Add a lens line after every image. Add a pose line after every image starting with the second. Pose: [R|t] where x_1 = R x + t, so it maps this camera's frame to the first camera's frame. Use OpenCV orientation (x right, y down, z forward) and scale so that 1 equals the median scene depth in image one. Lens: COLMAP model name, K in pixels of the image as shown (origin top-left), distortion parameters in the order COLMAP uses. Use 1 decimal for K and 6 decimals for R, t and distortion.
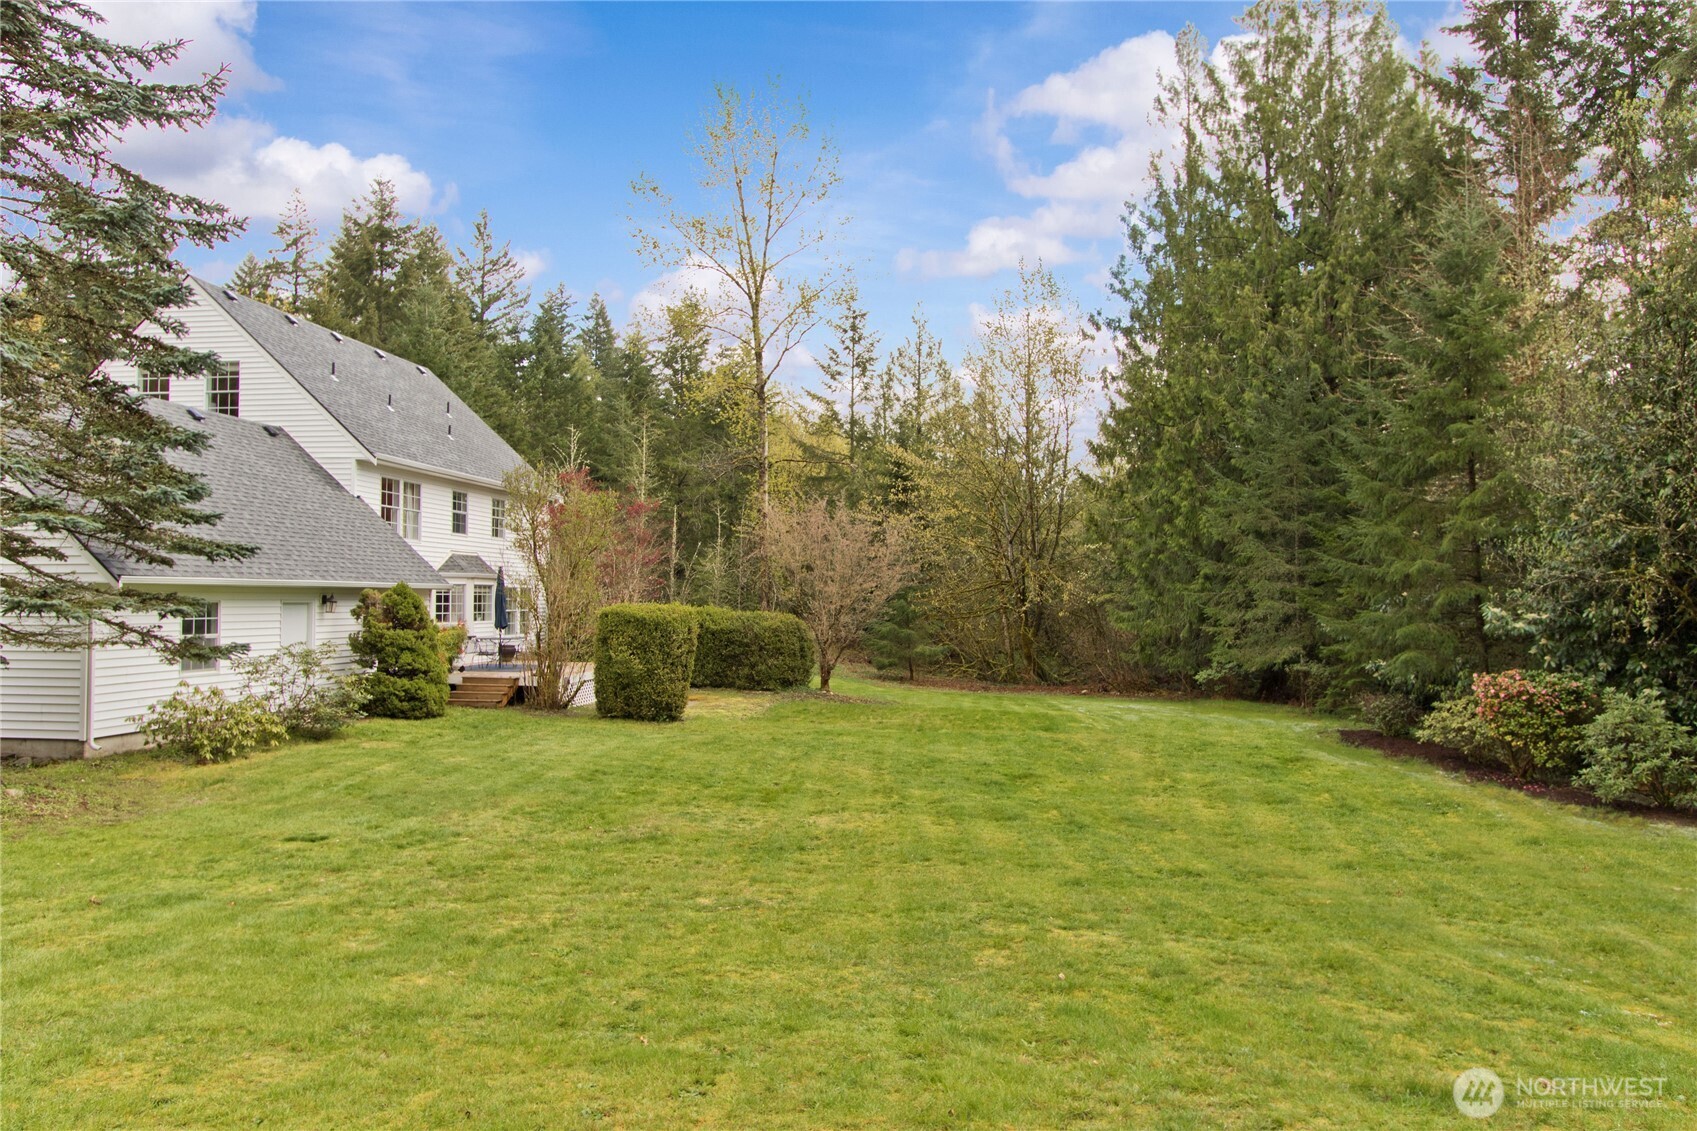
lens RADIAL K [[1171.1, 0, 848.2], [0, 1171.1, 571.1], [0, 0, 1]] dist [0.001637, 0.000407]
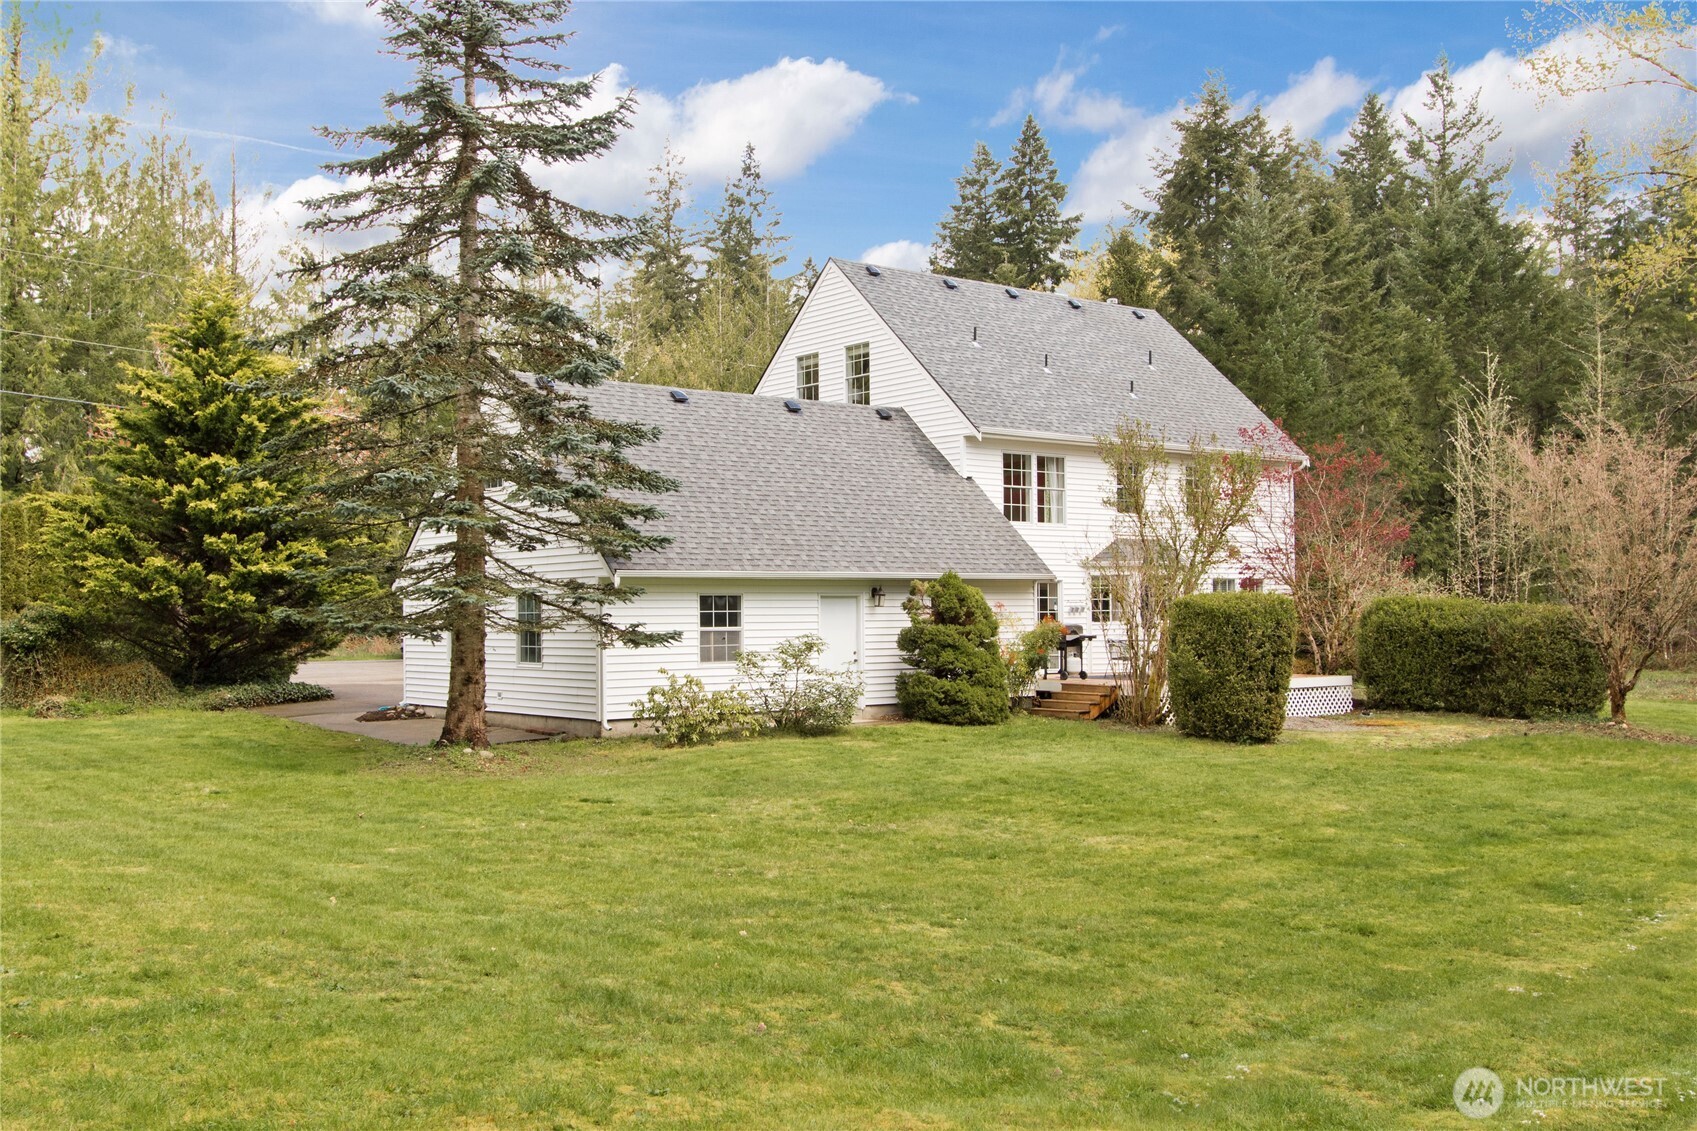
lens RADIAL K [[1720.5, 0, 848.5], [0, 1720.5, 566.9], [0, 0, 1]] dist [-0.004342, 0.000000]
pose [[0.717333, -0.031984, -0.695996, 0.451472], [0.029768, 0.999441, -0.015248, 0.022198], [0.696094, -0.009780, 0.717884, 0.005169]]
